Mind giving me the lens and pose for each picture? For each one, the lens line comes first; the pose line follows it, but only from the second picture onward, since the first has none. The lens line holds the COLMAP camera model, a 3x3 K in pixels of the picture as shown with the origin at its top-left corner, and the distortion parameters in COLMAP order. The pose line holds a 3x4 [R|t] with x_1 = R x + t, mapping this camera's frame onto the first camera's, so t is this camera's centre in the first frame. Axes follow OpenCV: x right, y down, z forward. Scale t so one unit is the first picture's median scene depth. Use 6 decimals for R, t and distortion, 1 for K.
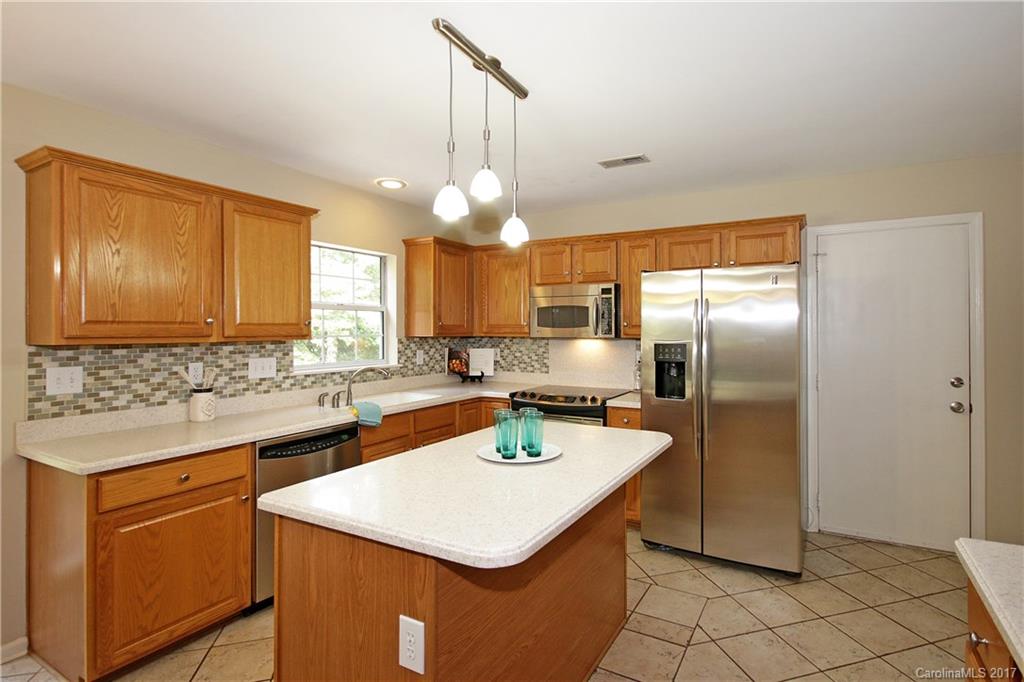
lens RADIAL K [[491.8, 0, 551.6], [0, 491.8, 329.6], [0, 0, 1]] dist [-0.000981, 0.000024]
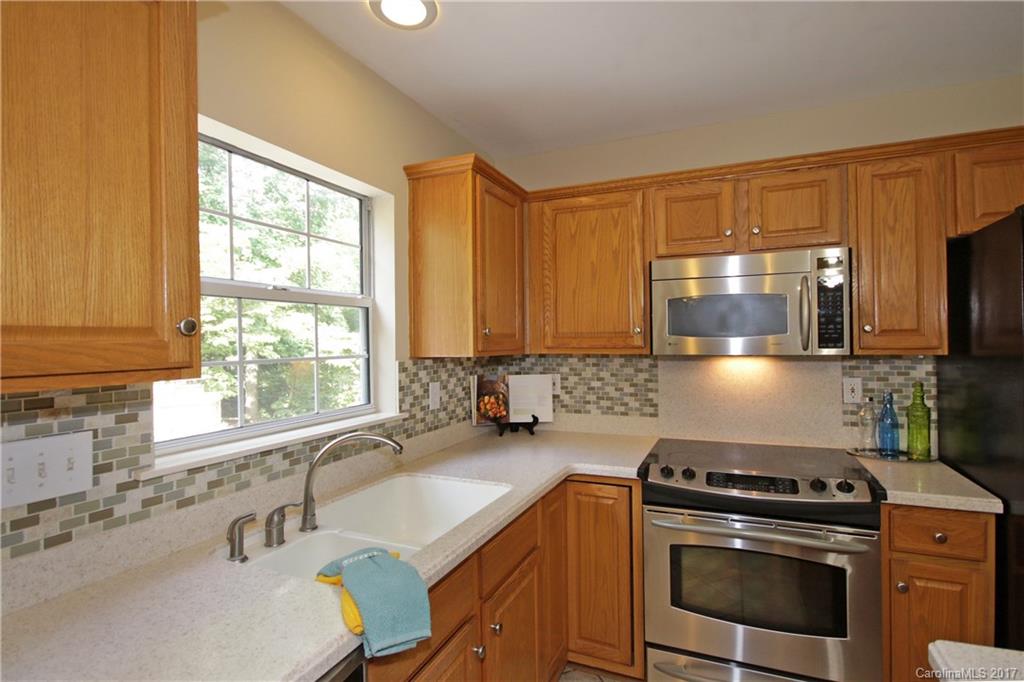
lens RADIAL K [[489.1, 0, 536.3], [0, 489.1, 339.4], [0, 0, 1]] dist [-0.002767, -0.001198]
pose [[0.994065, -0.010875, 0.108239, -0.252508], [0.011359, 0.999928, -0.003858, -0.001352], [-0.108189, 0.005065, 0.994117, 0.546021]]
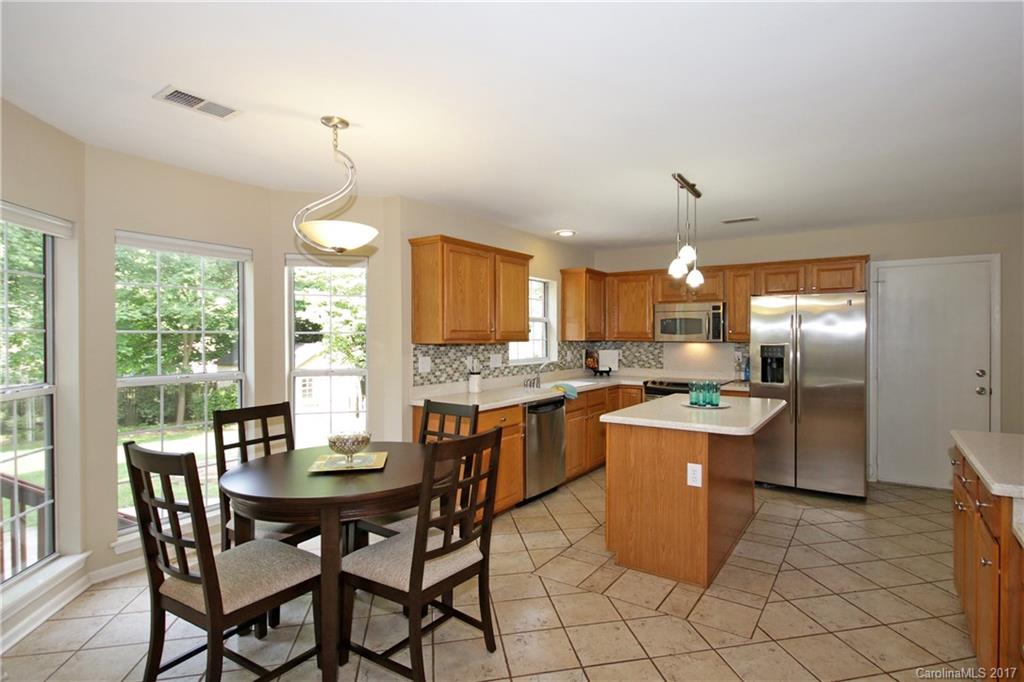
lens RADIAL K [[501.4, 0, 548.2], [0, 501.4, 340.0], [0, 0, 1]] dist [0.001490, -0.000150]
pose [[0.997325, 0.002348, -0.073060, -0.262636], [-0.001763, 0.999966, 0.008077, 0.001506], [0.073076, -0.007927, 0.997295, -0.445939]]
